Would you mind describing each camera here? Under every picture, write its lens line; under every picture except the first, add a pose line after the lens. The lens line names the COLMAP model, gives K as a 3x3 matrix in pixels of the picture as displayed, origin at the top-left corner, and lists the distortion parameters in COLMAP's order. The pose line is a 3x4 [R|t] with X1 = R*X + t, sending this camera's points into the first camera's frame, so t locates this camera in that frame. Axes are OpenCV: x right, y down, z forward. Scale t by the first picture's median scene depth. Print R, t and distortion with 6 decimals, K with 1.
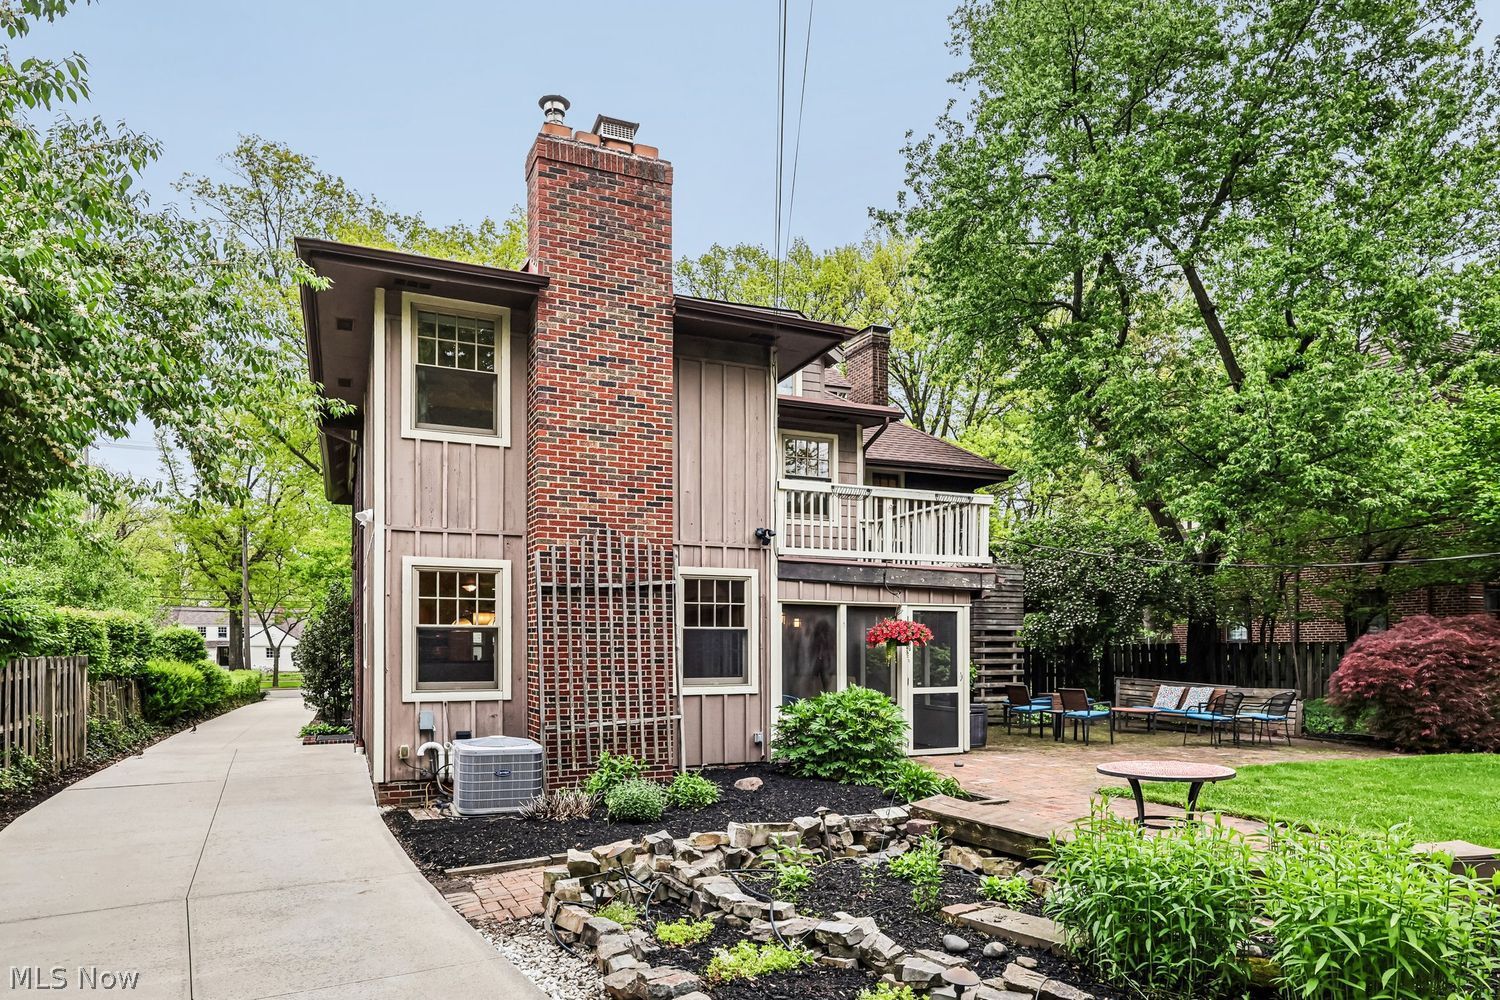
lens RADIAL K [[883.0, 0, 716.5], [0, 883.0, 641.4], [0, 0, 1]] dist [0.001443, 0.001150]
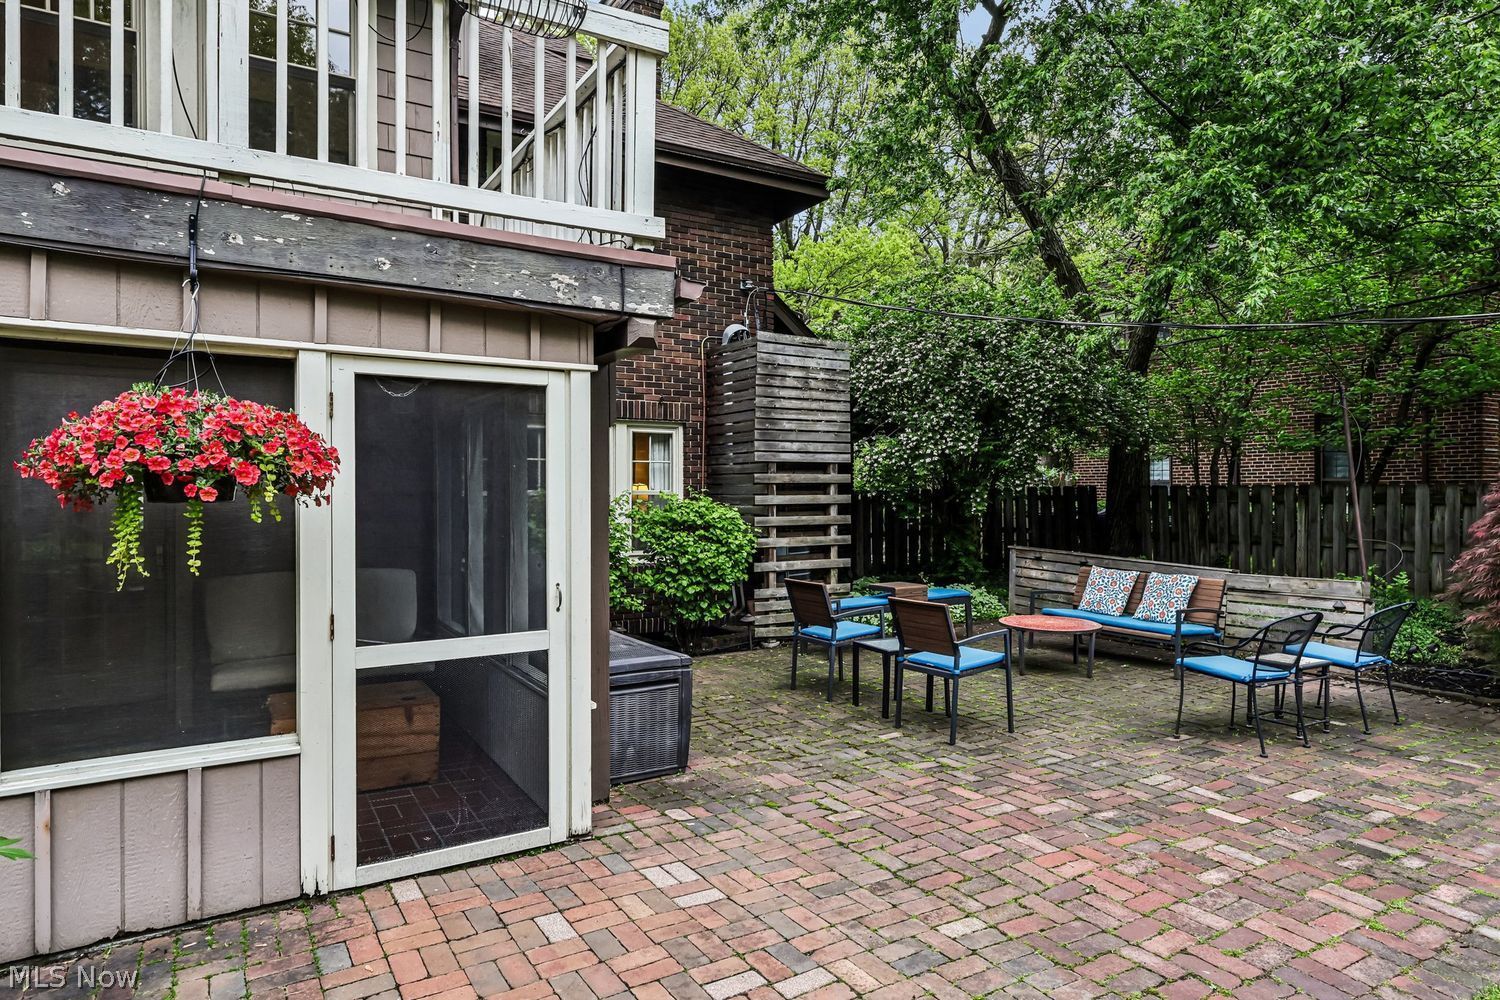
lens RADIAL K [[883.0, 0, 751.7], [0, 883.0, 496.6], [0, 0, 1]] dist [0.001443, 0.001150]
pose [[0.988111, -0.002743, 0.153717, 0.304018], [0.000436, 0.999887, 0.015043, 0.000067], [-0.153741, -0.014797, 0.988000, 0.702475]]
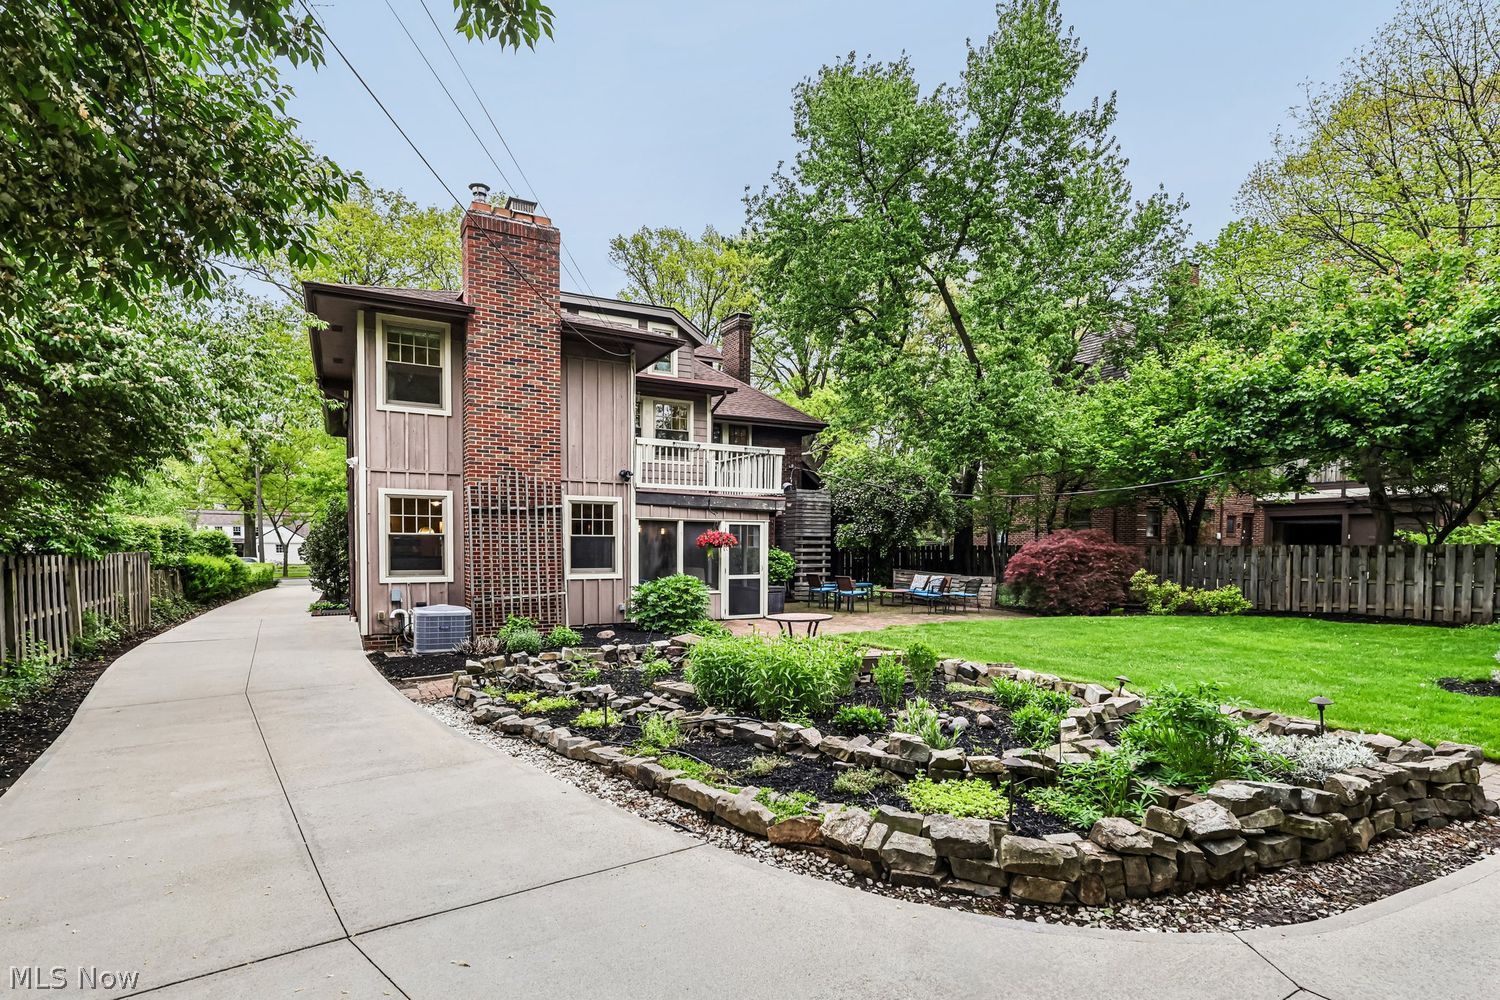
lens RADIAL K [[718.7, 0, 722.4], [0, 718.7, 569.5], [0, 0, 1]] dist [-0.000339, -0.000113]
pose [[0.996302, 0.001938, 0.085899, 0.104634], [-0.005374, 0.999194, 0.039779, -0.006614], [-0.085752, -0.040093, 0.995509, -0.235962]]
